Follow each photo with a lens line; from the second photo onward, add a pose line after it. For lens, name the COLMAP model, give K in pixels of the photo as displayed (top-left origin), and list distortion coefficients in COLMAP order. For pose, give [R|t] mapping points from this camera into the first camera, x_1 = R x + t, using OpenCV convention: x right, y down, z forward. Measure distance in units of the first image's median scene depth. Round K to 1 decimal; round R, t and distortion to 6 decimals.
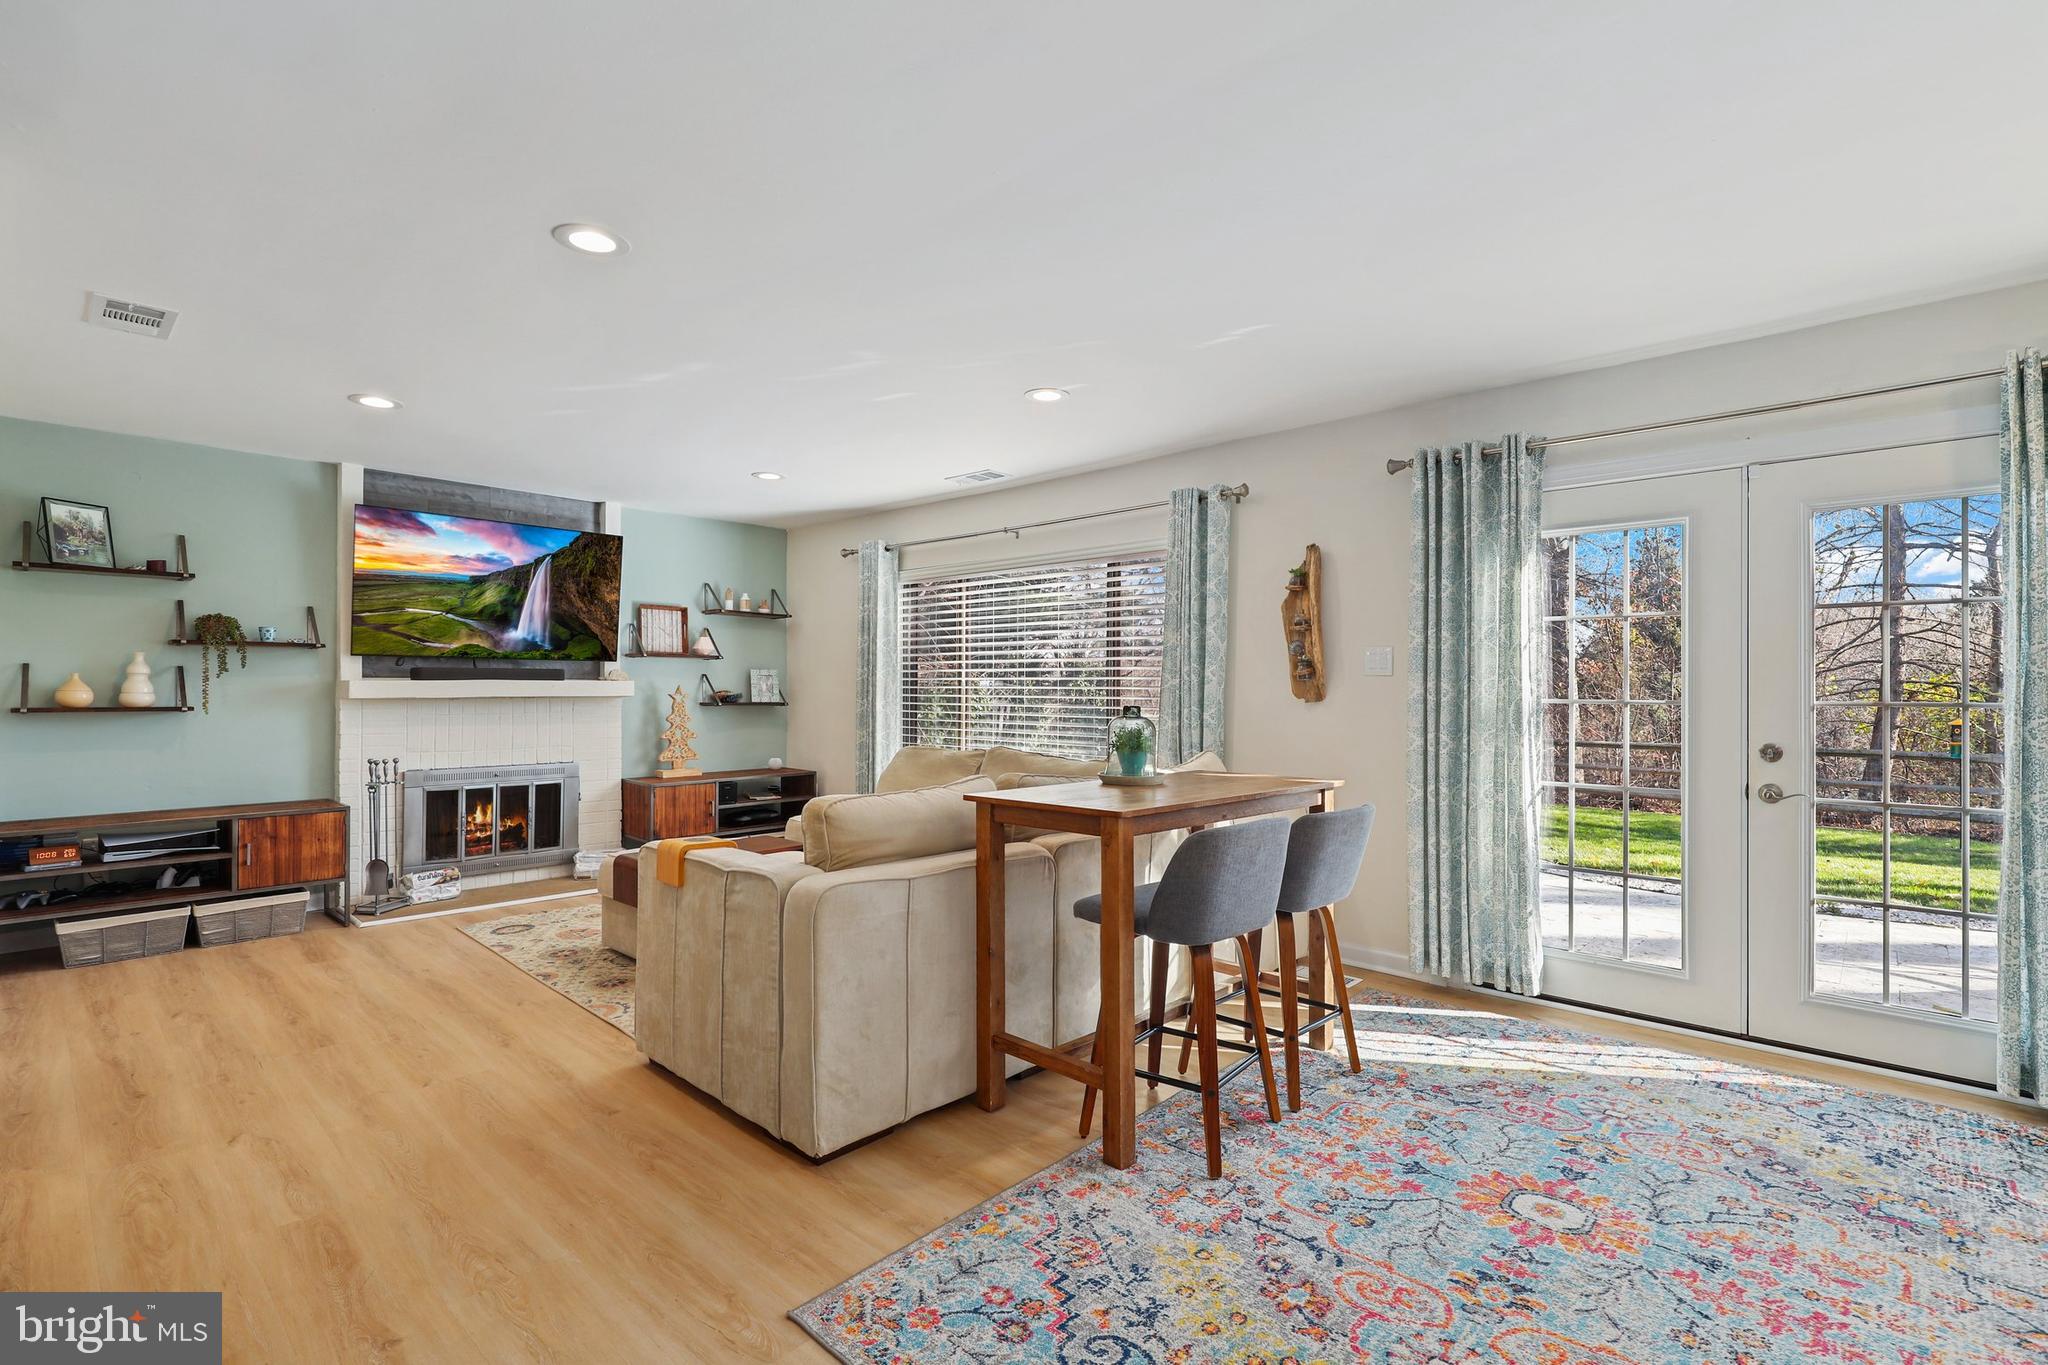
lens RADIAL K [[936.2, 0, 1035.5], [0, 936.2, 695.5], [0, 0, 1]] dist [0.005117, -0.000501]
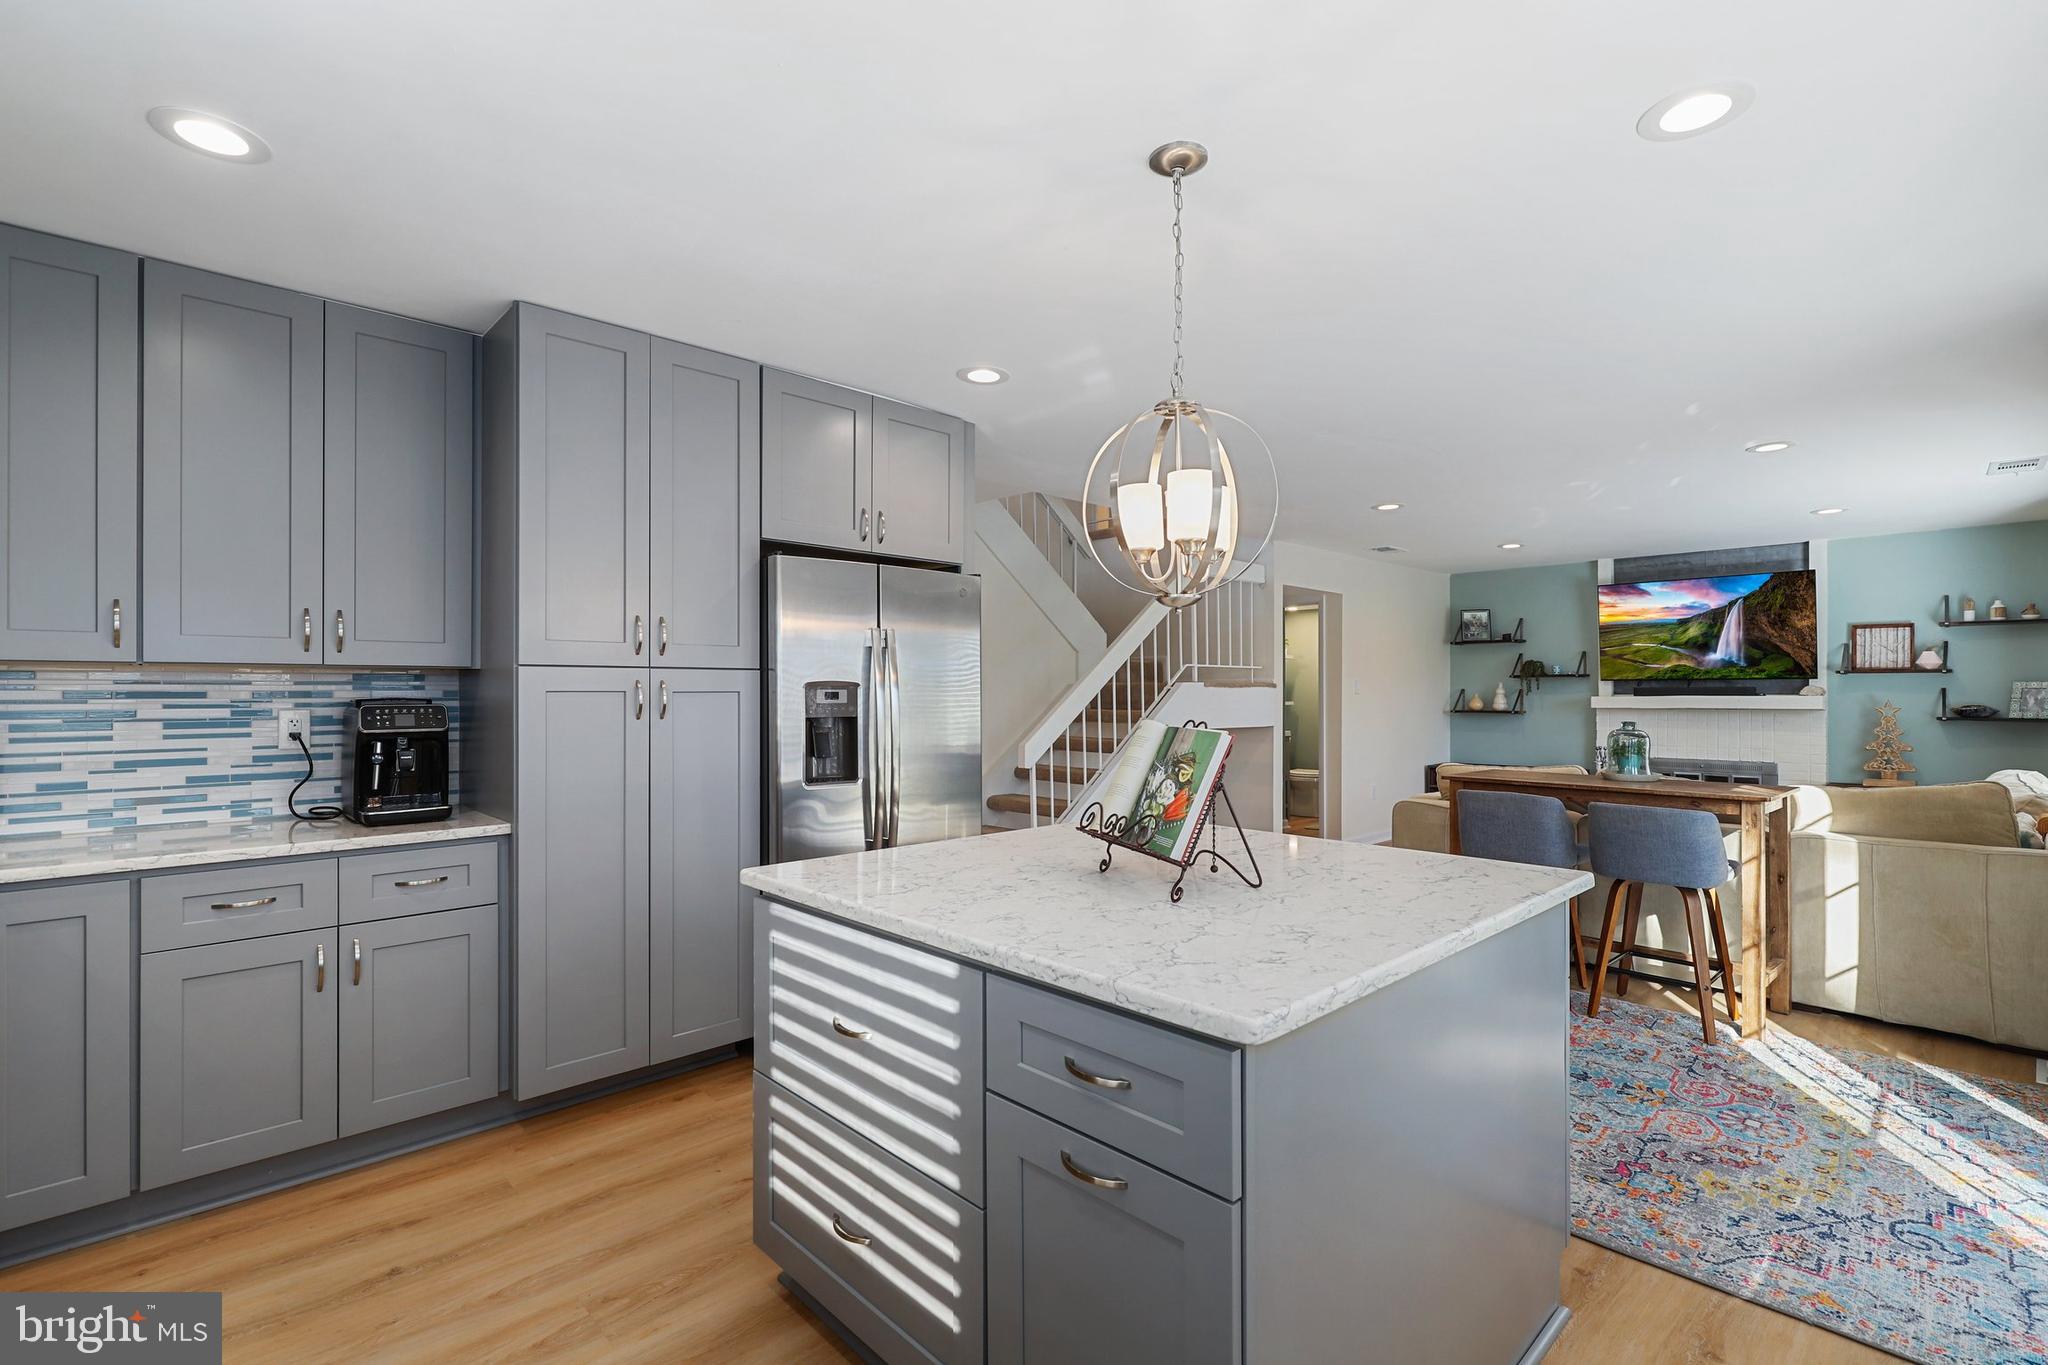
lens RADIAL K [[936.2, 0, 1028.2], [0, 936.2, 686.1], [0, 0, 1]] dist [0.005117, -0.000501]
pose [[-0.065916, -0.008889, -0.997786, 1.029730], [-0.005729, 0.999947, -0.008530, -0.016144], [0.997809, 0.005154, -0.065963, 0.158108]]
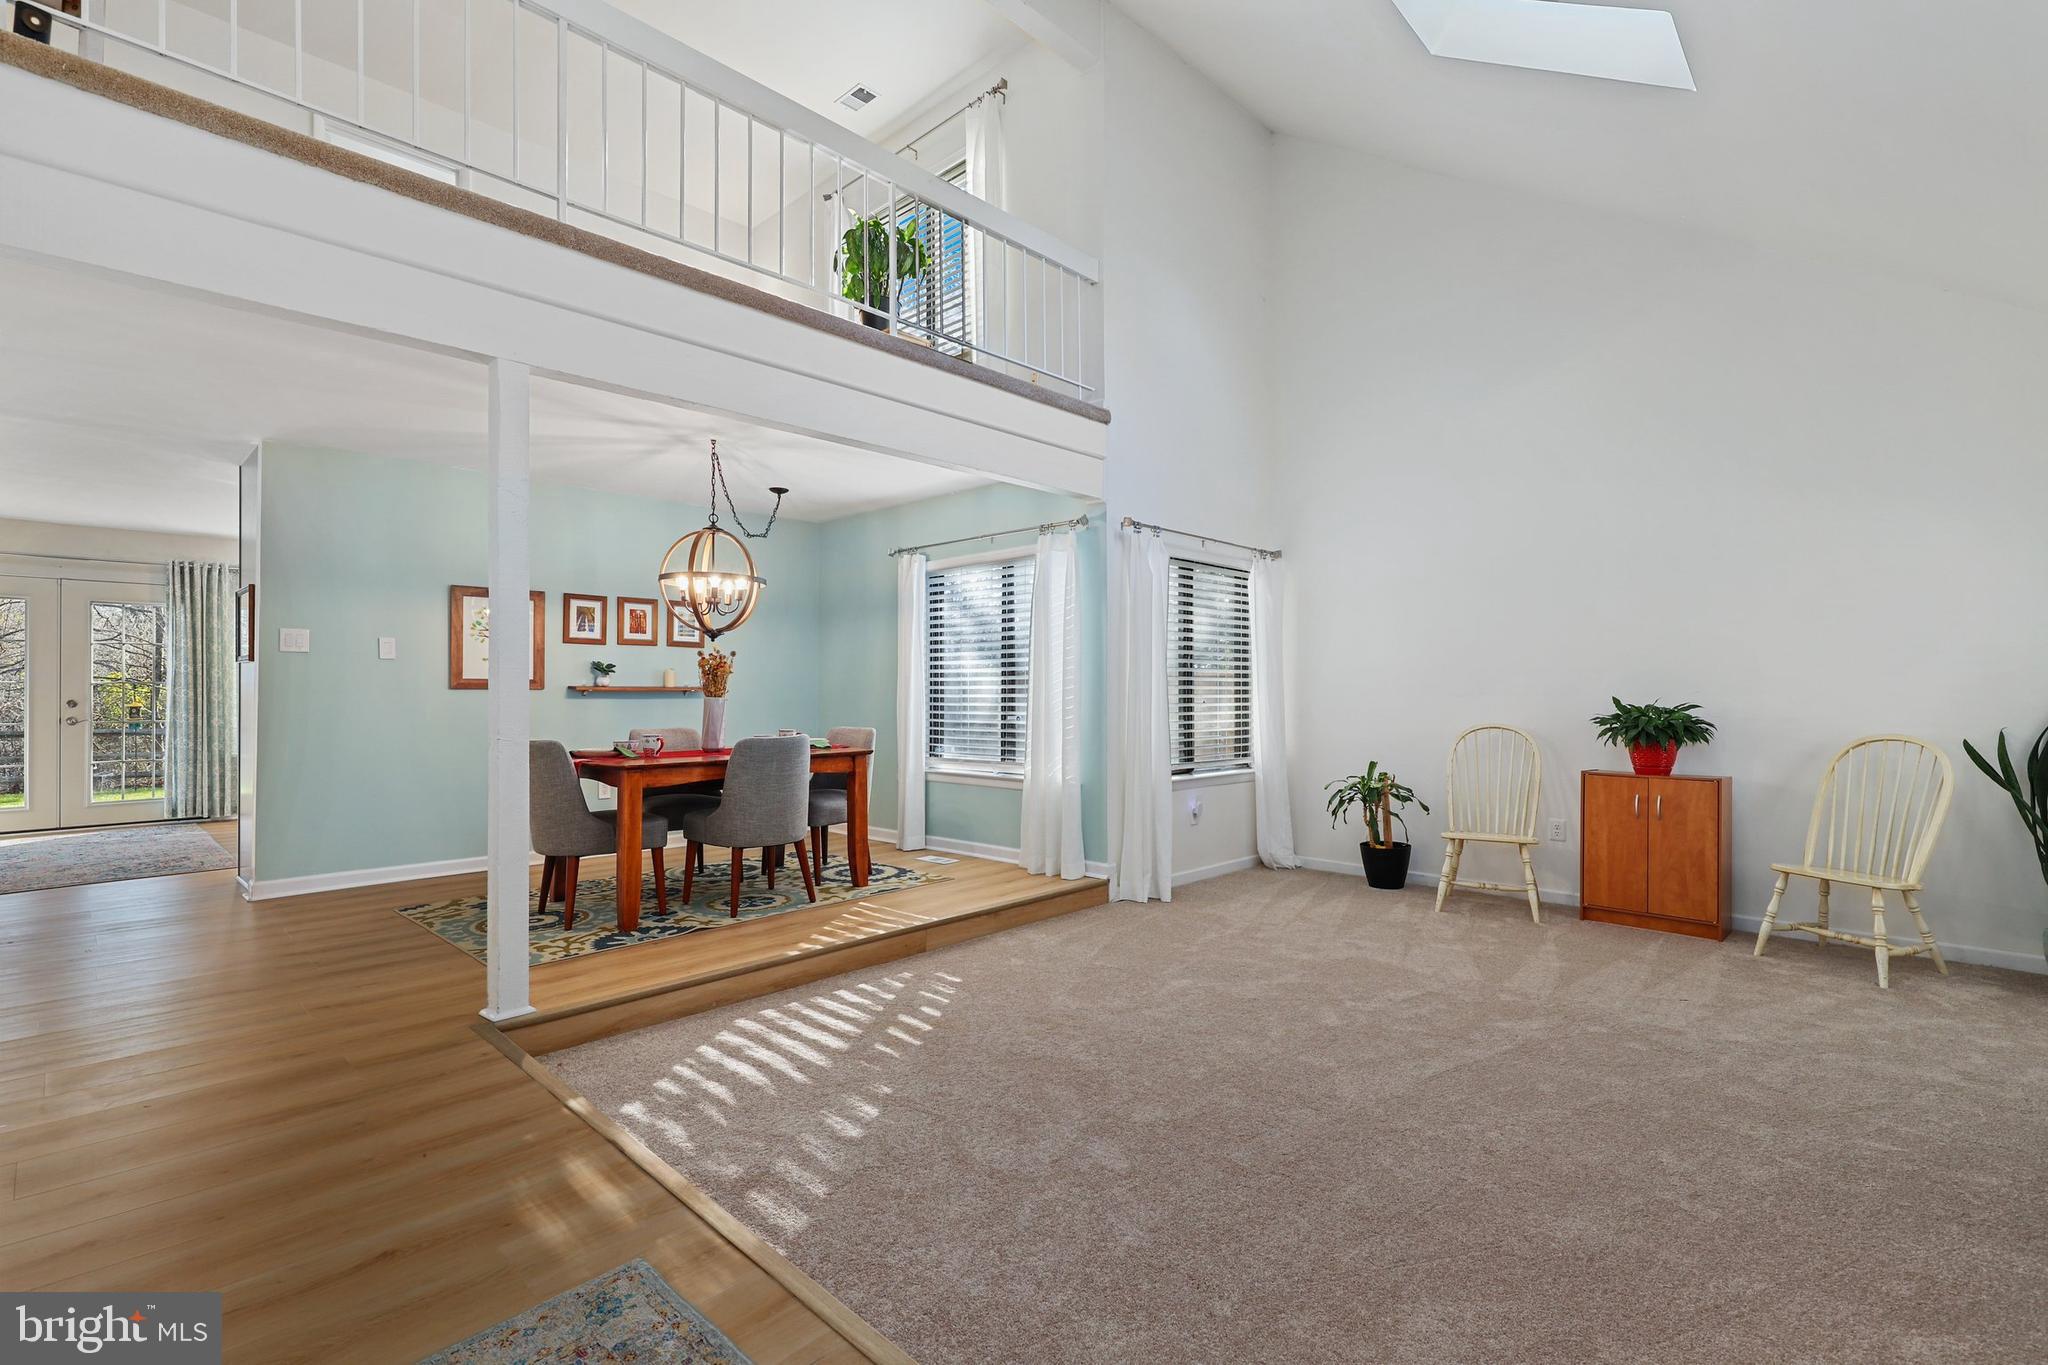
lens RADIAL K [[936.2, 0, 1033.6], [0, 936.2, 678.3], [0, 0, 1]] dist [0.005117, -0.000501]
pose [[0.022429, 0.008558, 0.999712, -1.057001], [0.007536, 0.999934, -0.008729, 0.025682], [-0.999720, 0.007730, 0.022363, -1.015056]]
